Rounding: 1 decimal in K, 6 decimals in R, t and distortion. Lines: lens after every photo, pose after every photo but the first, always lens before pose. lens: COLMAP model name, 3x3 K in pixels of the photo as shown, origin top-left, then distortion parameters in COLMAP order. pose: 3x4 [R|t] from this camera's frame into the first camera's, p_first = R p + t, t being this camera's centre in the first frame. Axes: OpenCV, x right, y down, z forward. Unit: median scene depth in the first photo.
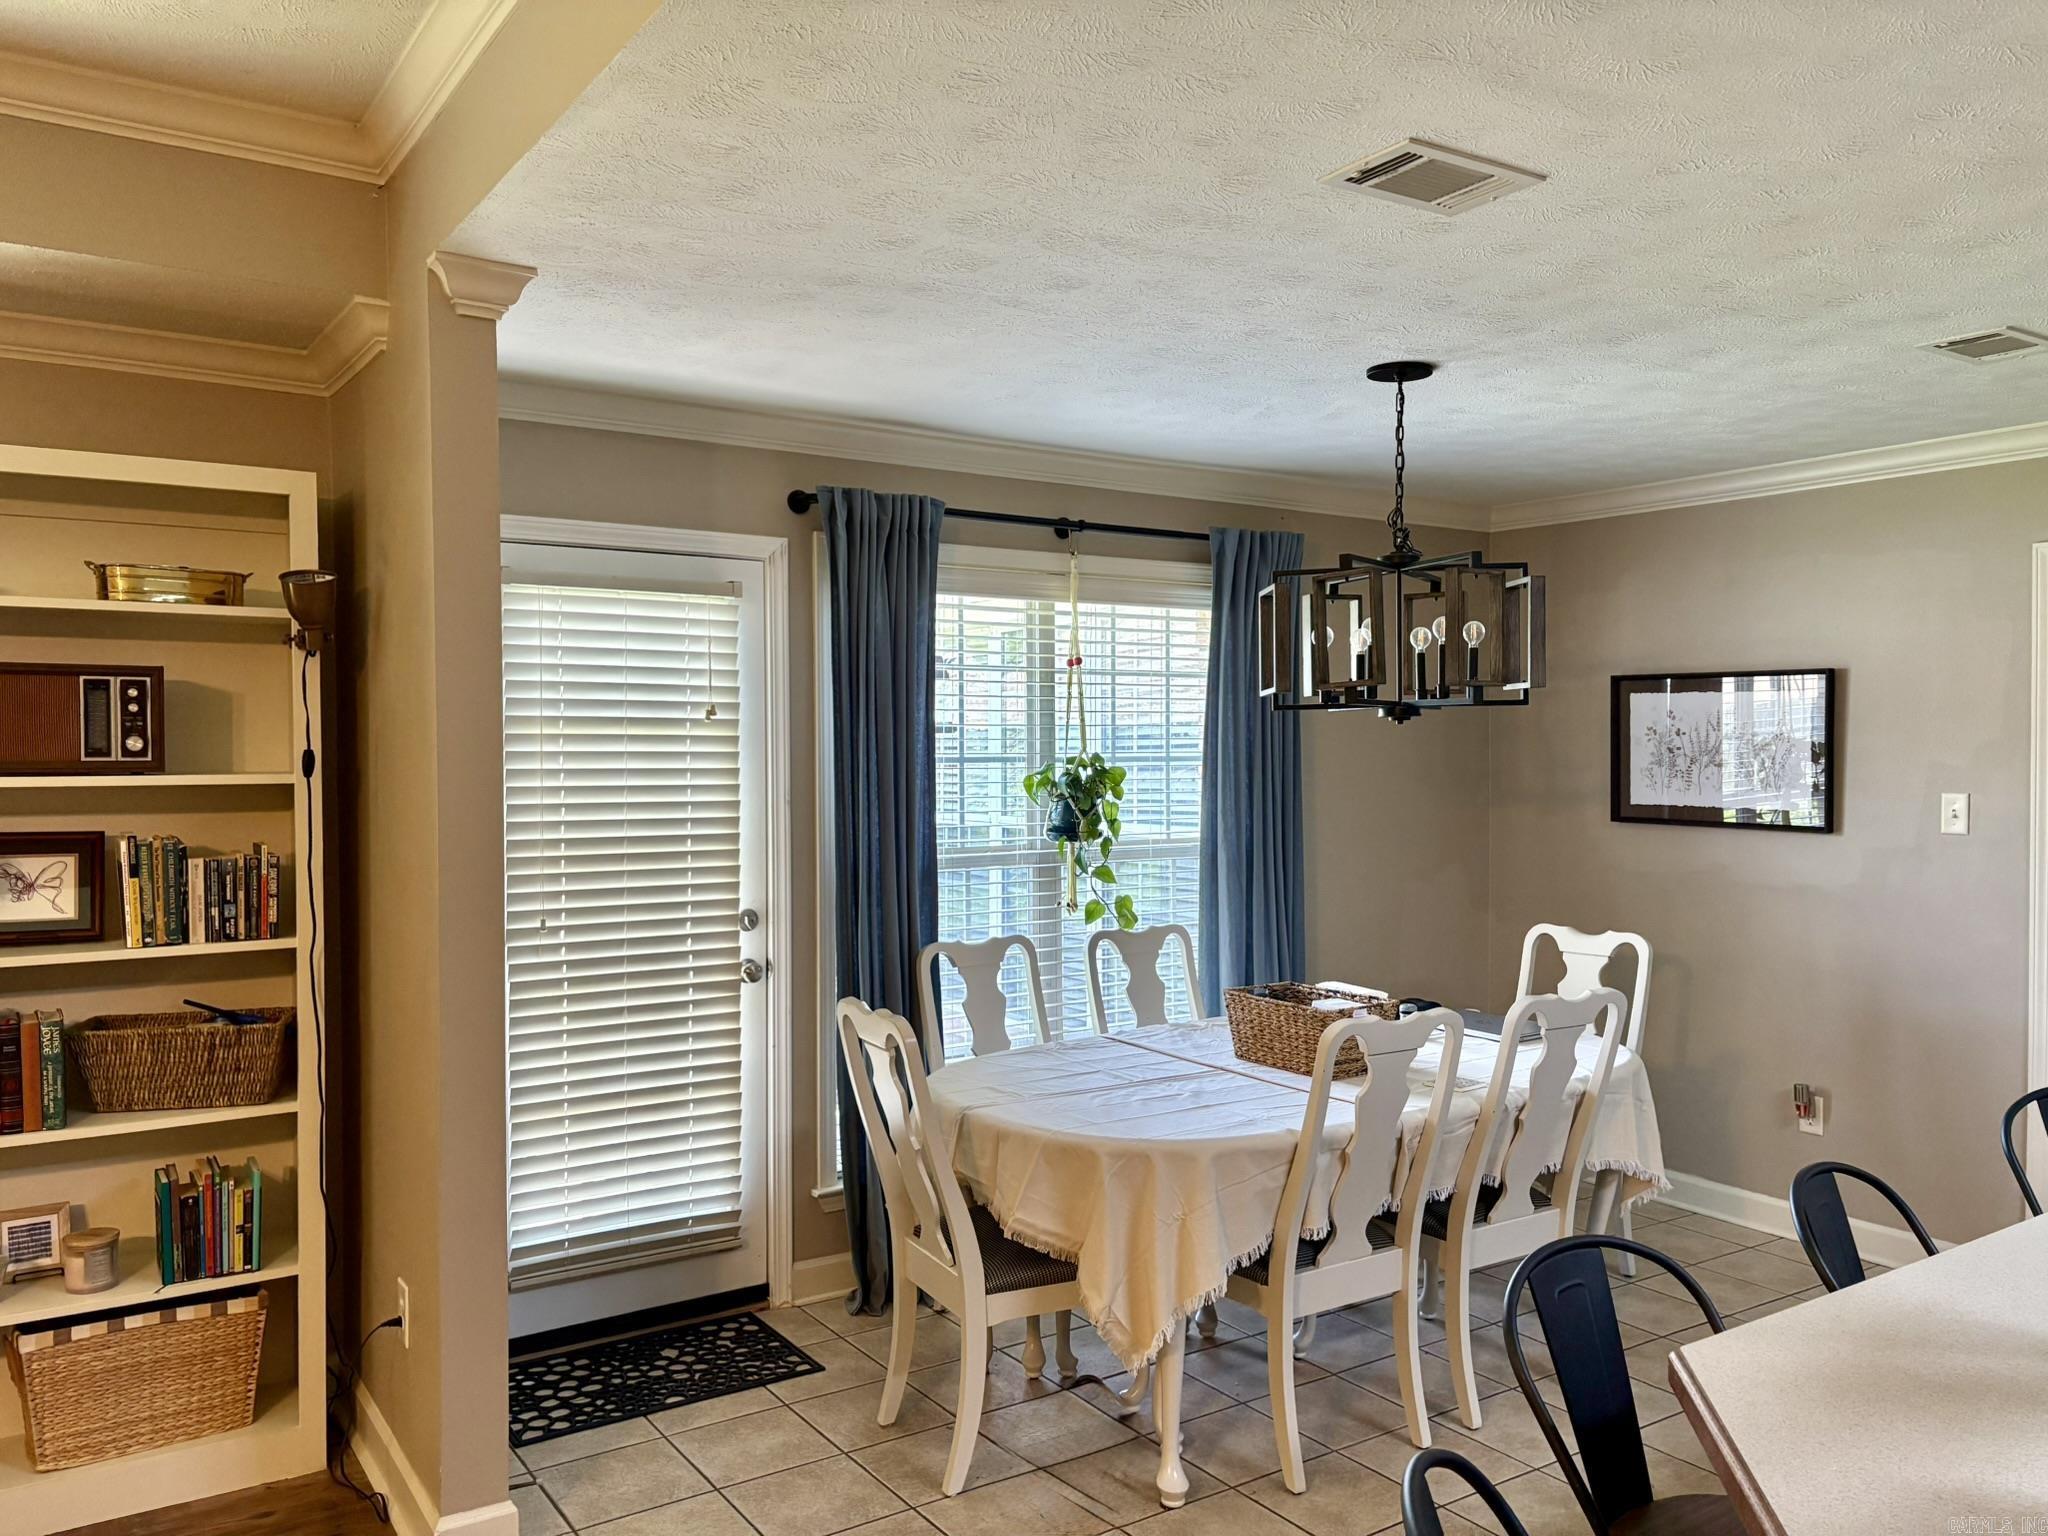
lens RADIAL K [[1586.6, 0, 1024.0], [0, 1586.6, 768.0], [0, 0, 1]] dist [0.047870, -0.001426]
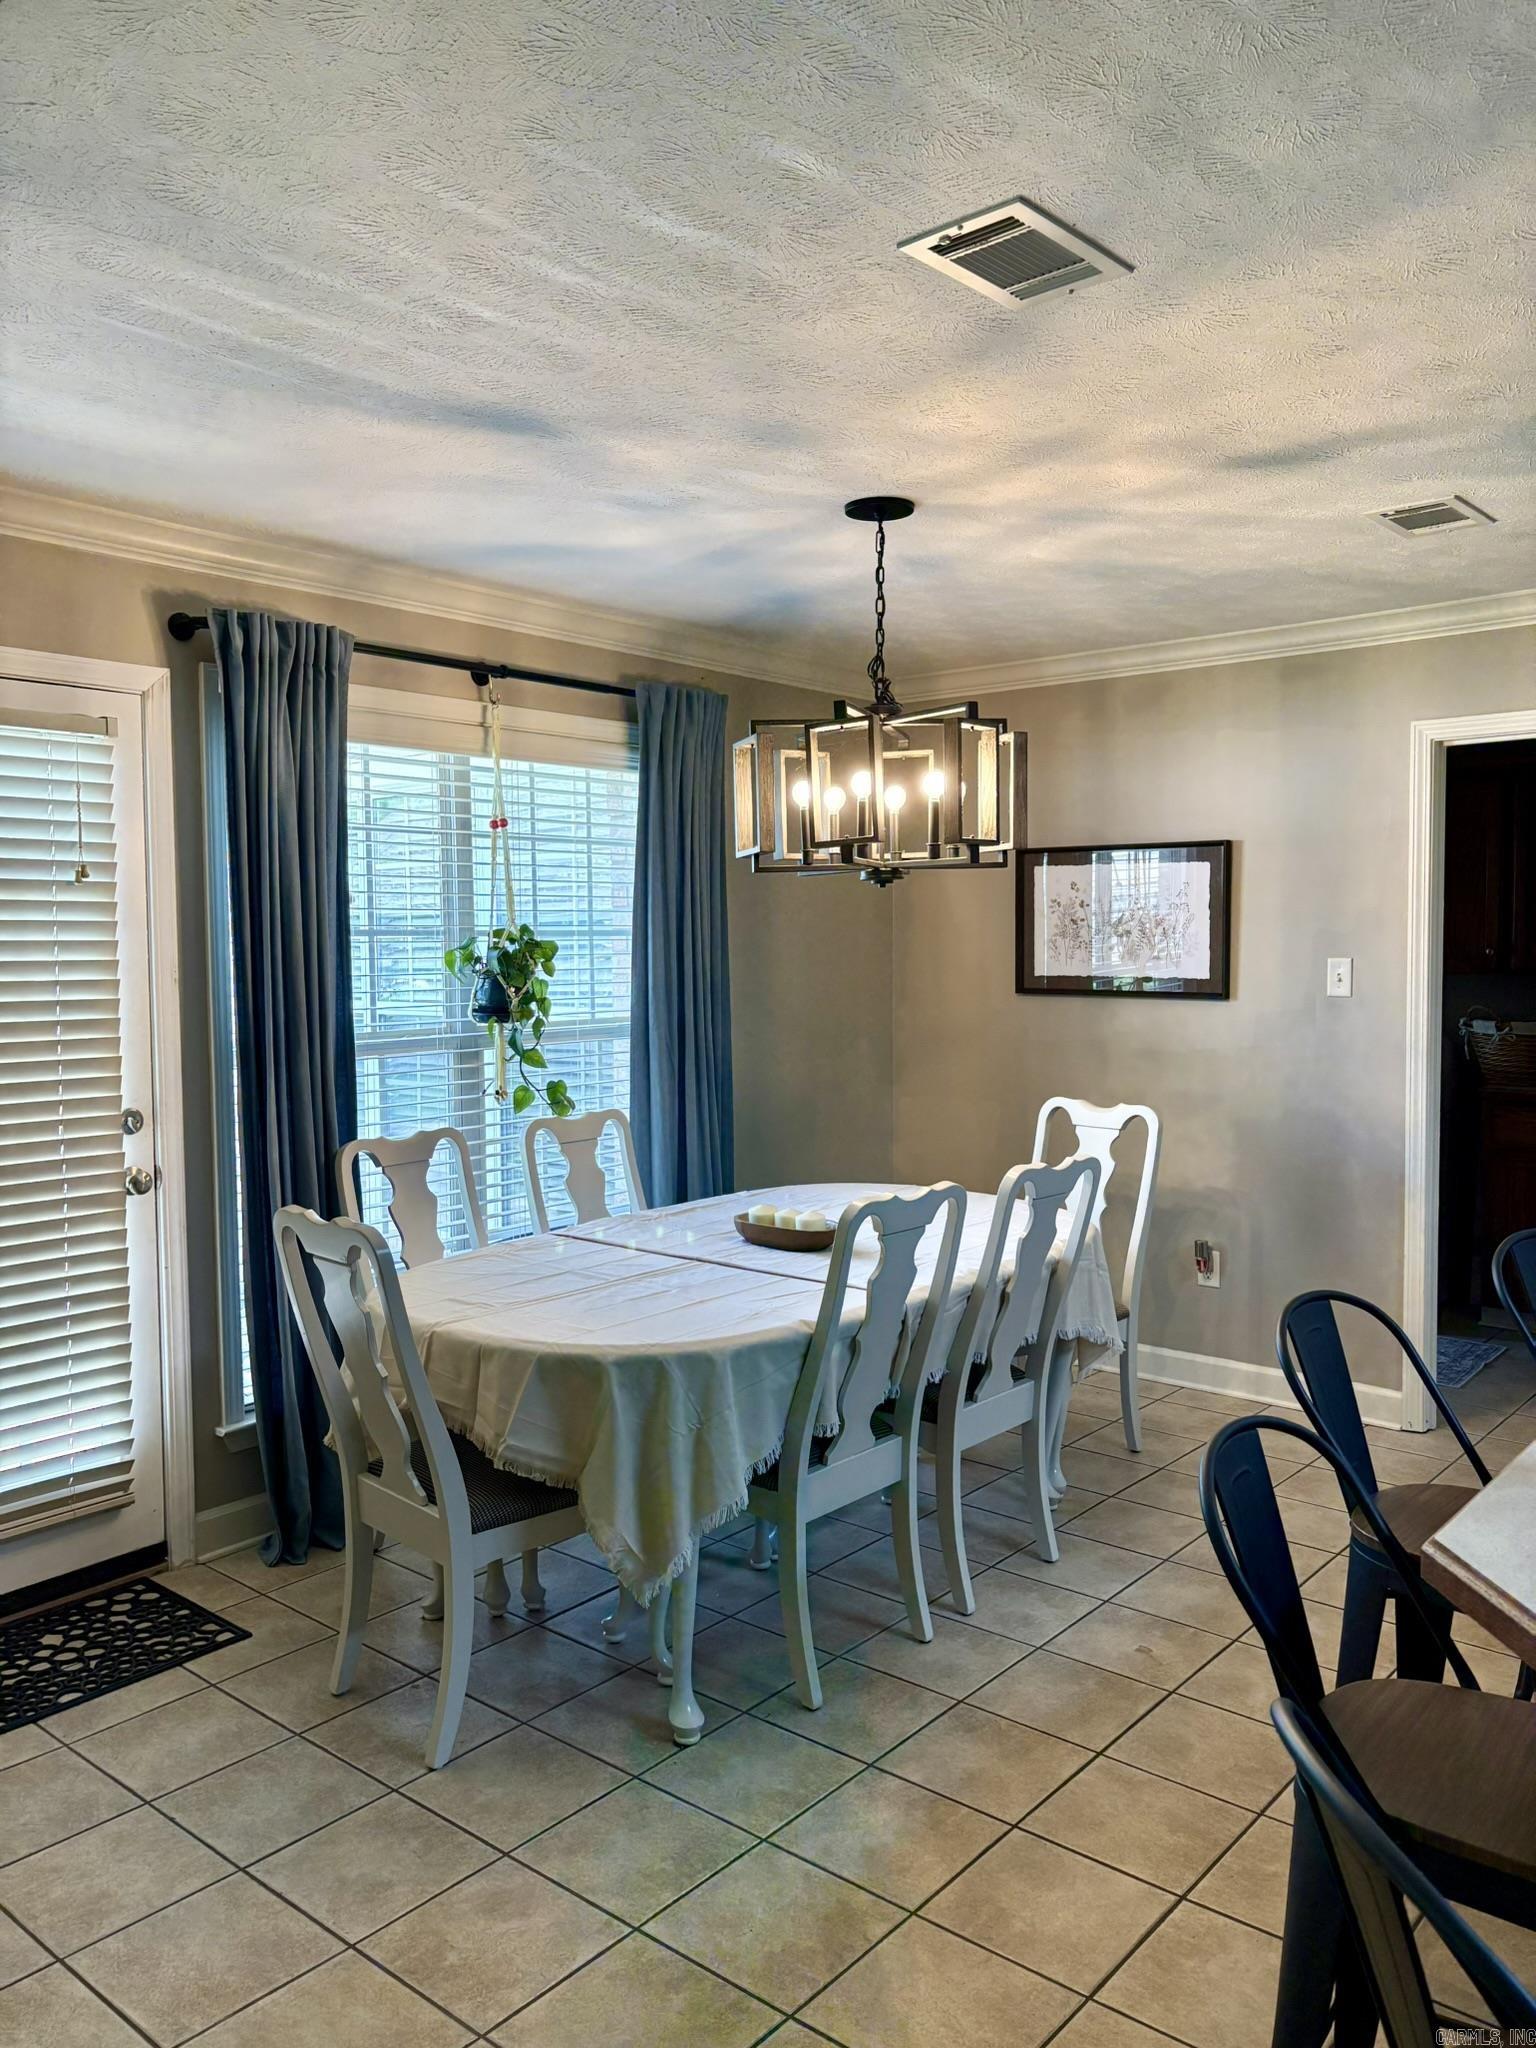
lens RADIAL K [[1586.6, 0, 756.6], [0, 1586.6, 1013.6], [0, 0, 1]] dist [0.047870, -0.001426]
pose [[0.965366, -0.019399, 0.260176, -0.075118], [0.010286, 0.999286, 0.036342, 0.011355], [-0.260695, -0.032407, 0.964877, 0.097152]]
